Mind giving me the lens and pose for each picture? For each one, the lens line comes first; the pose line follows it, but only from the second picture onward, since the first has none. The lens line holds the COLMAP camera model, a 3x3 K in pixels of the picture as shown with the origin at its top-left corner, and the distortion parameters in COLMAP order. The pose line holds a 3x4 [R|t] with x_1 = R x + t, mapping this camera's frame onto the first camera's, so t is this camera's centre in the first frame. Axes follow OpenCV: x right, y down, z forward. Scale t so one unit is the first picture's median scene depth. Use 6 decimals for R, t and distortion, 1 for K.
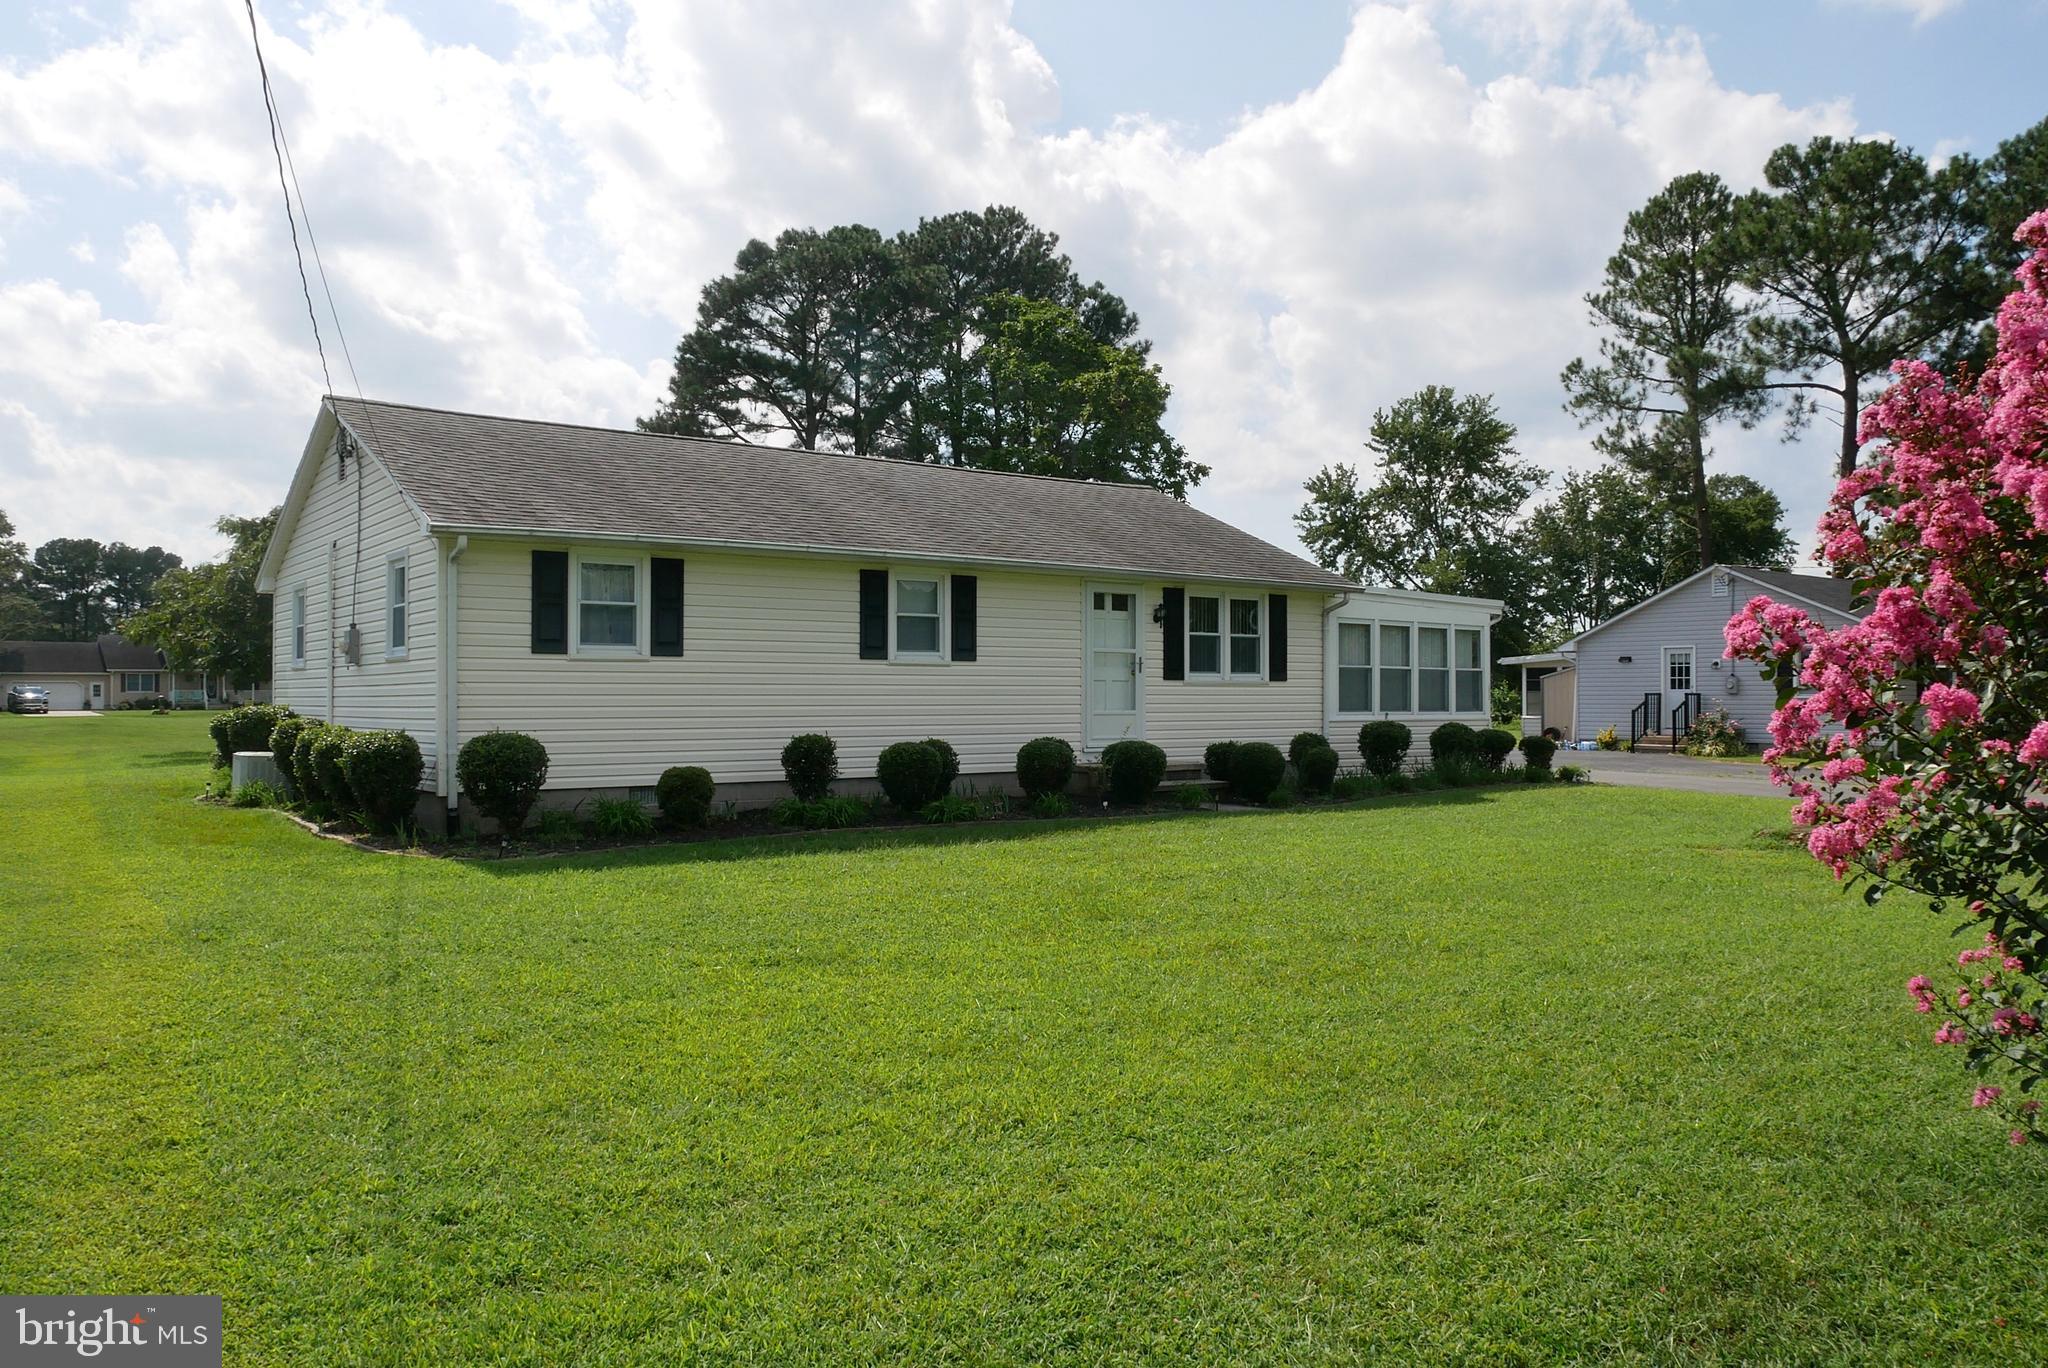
lens RADIAL K [[1473.0, 0, 1026.6], [0, 1473.0, 683.2], [0, 0, 1]] dist [-0.058581, 0.008729]
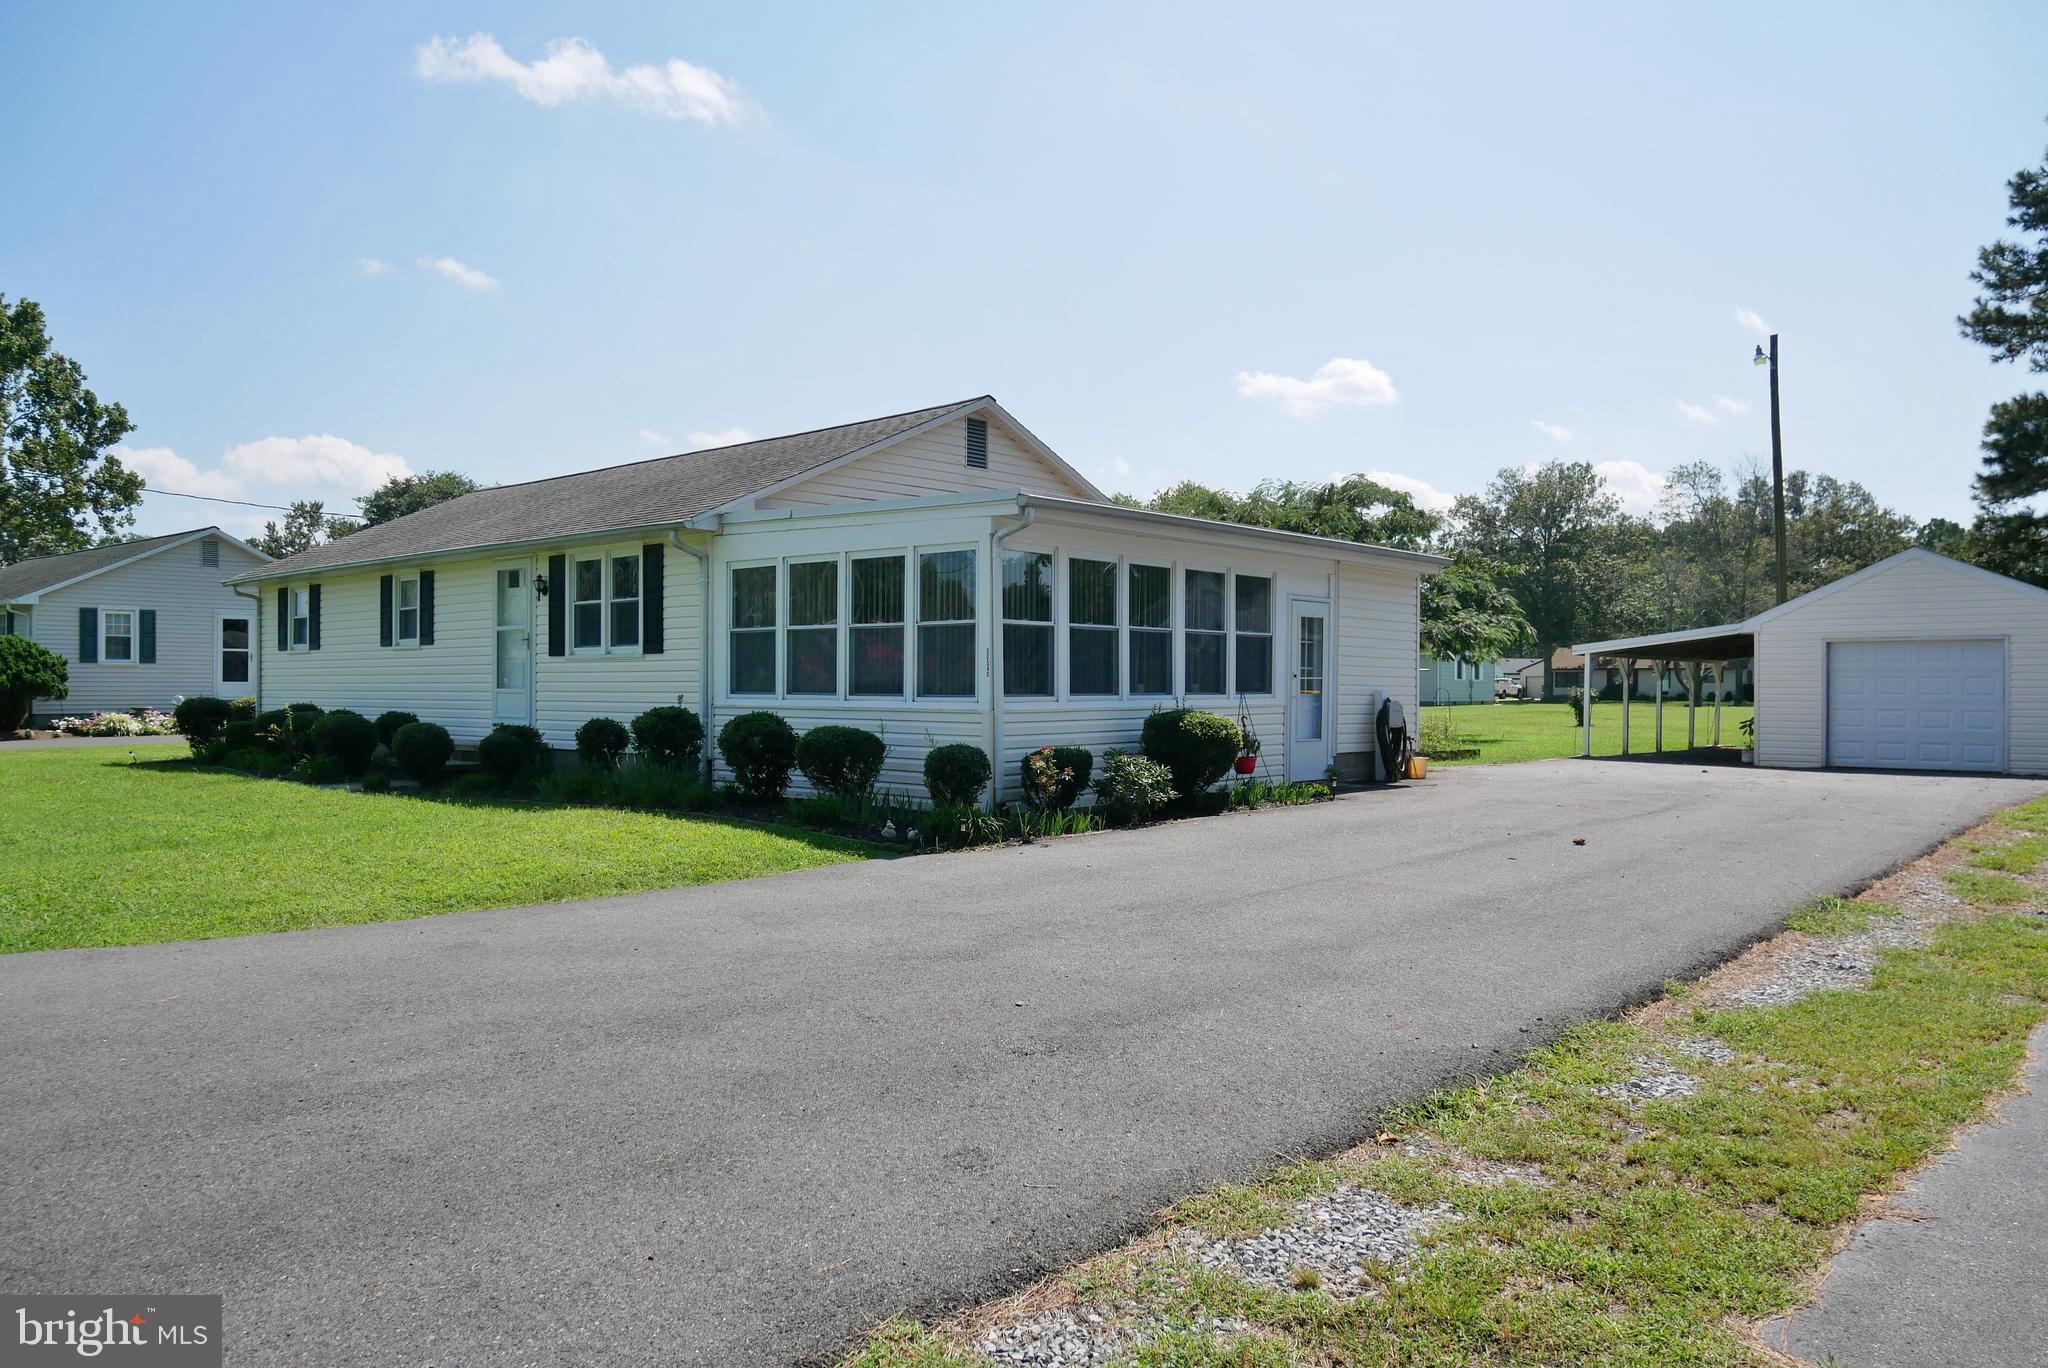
lens RADIAL K [[1473.0, 0, 1021.3], [0, 1473.0, 674.9], [0, 0, 1]] dist [-0.058581, 0.008729]
pose [[0.219712, -0.012685, -0.975482, 1.071156], [0.006511, 0.999912, -0.011536, 0.022668], [0.975543, -0.003816, 0.219775, 1.091191]]
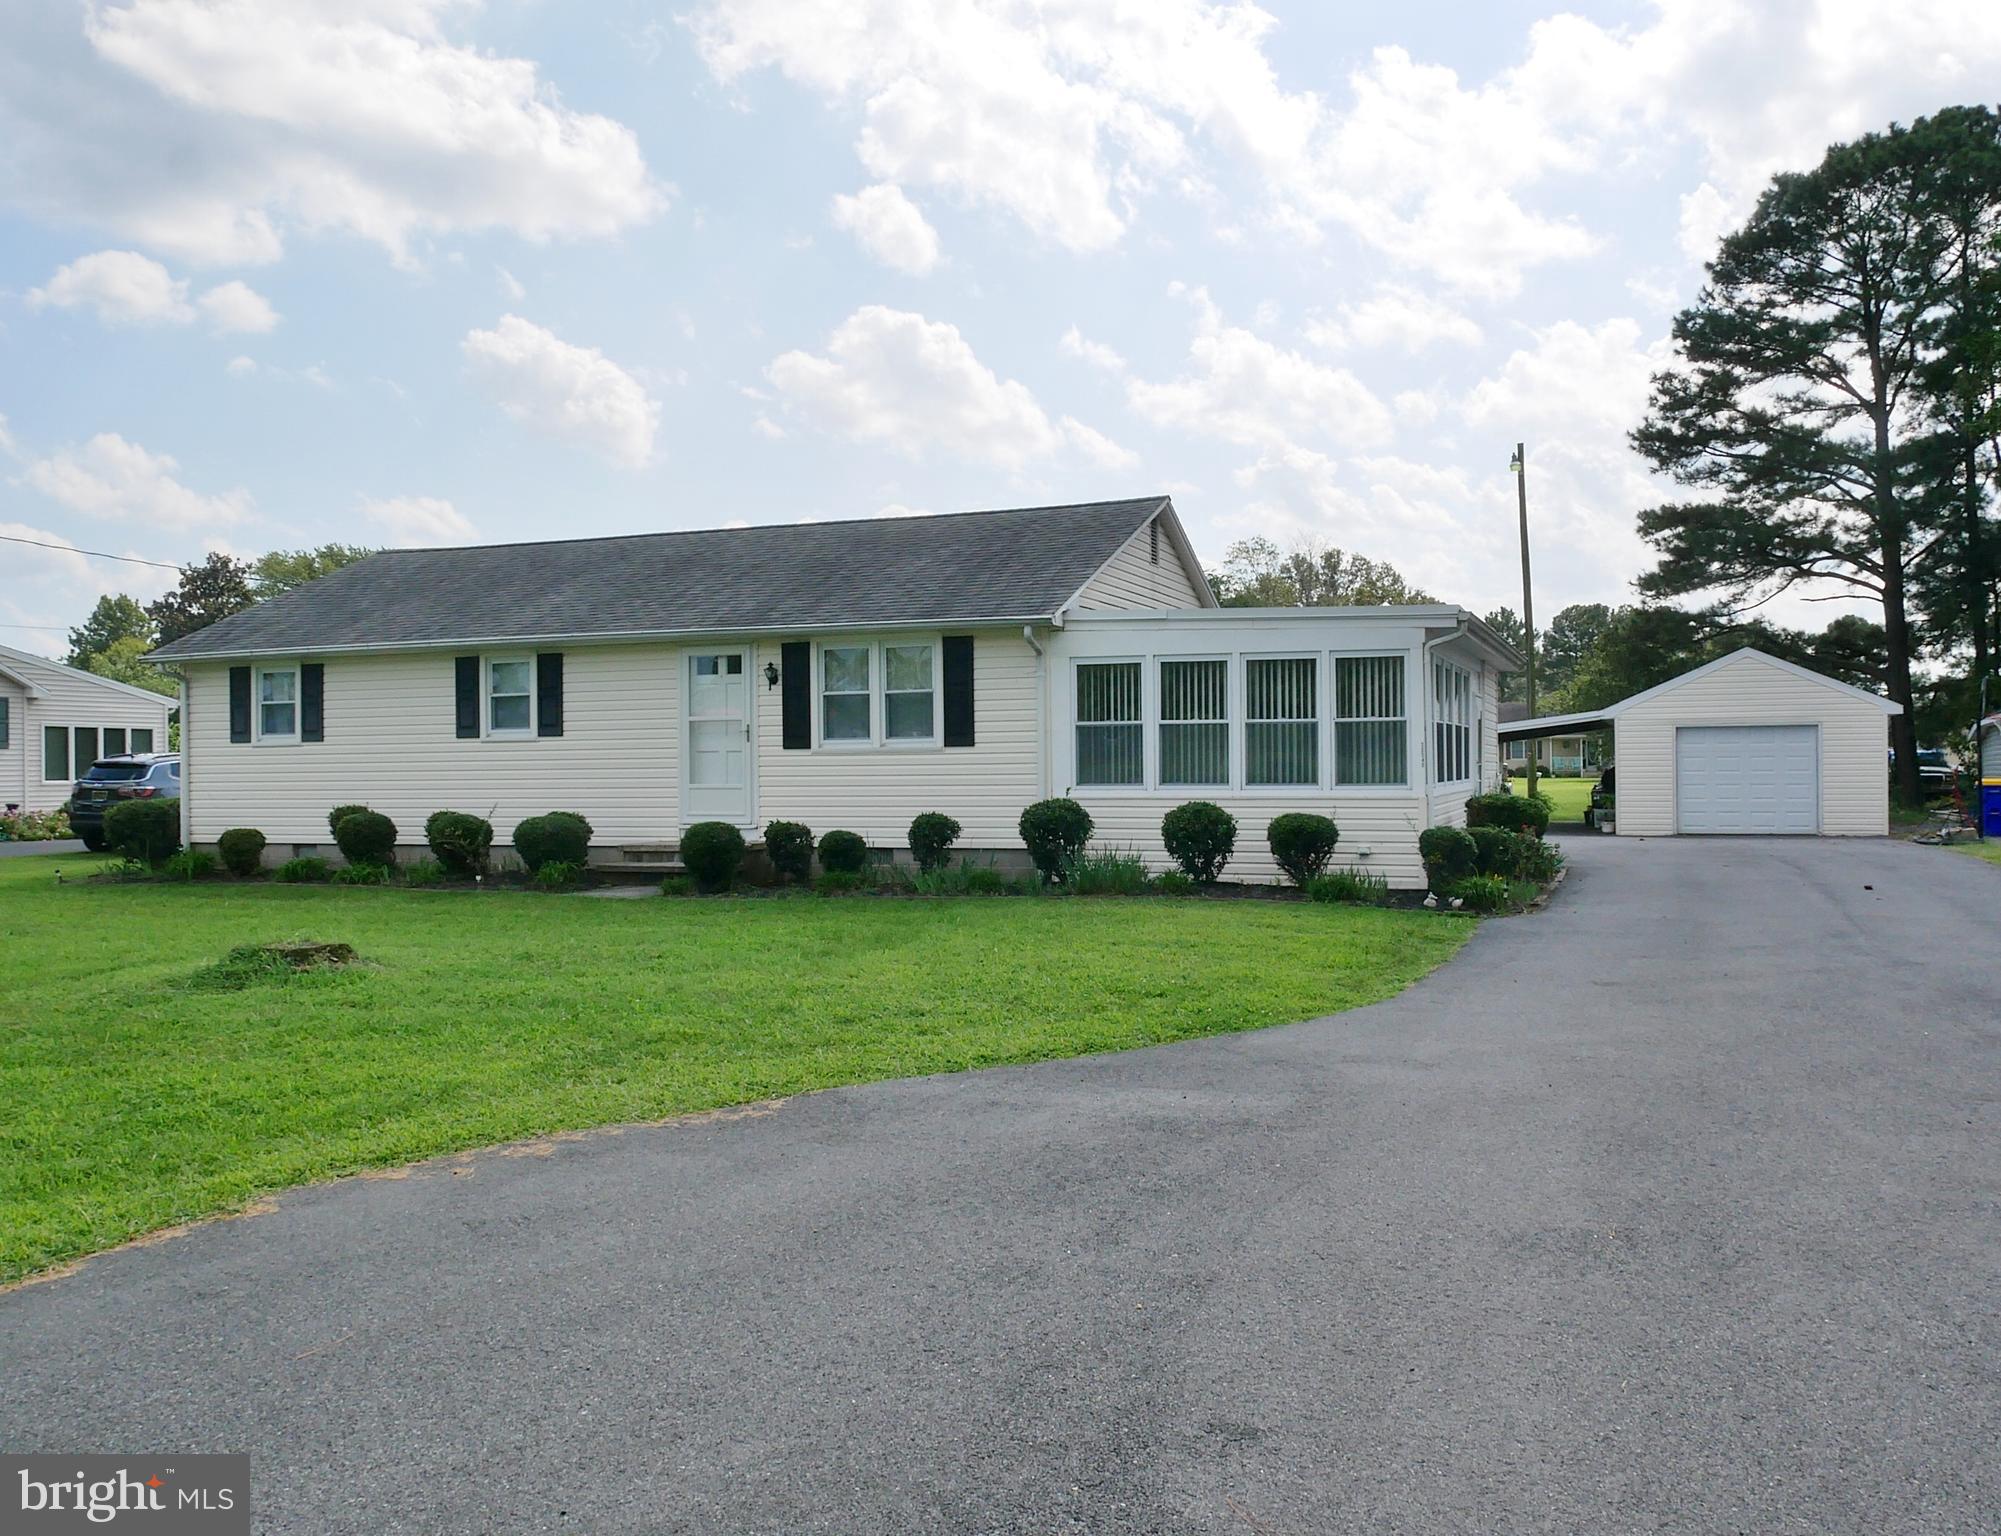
lens RADIAL K [[1711.9, 0, 1003.4], [0, 1711.9, 760.9], [0, 0, 1]] dist [-0.110038, -0.005645]
pose [[0.565402, -0.013561, -0.824704, 1.009451], [0.018954, 0.999814, -0.003446, 0.011035], [0.824598, -0.013683, 0.565554, 0.534422]]
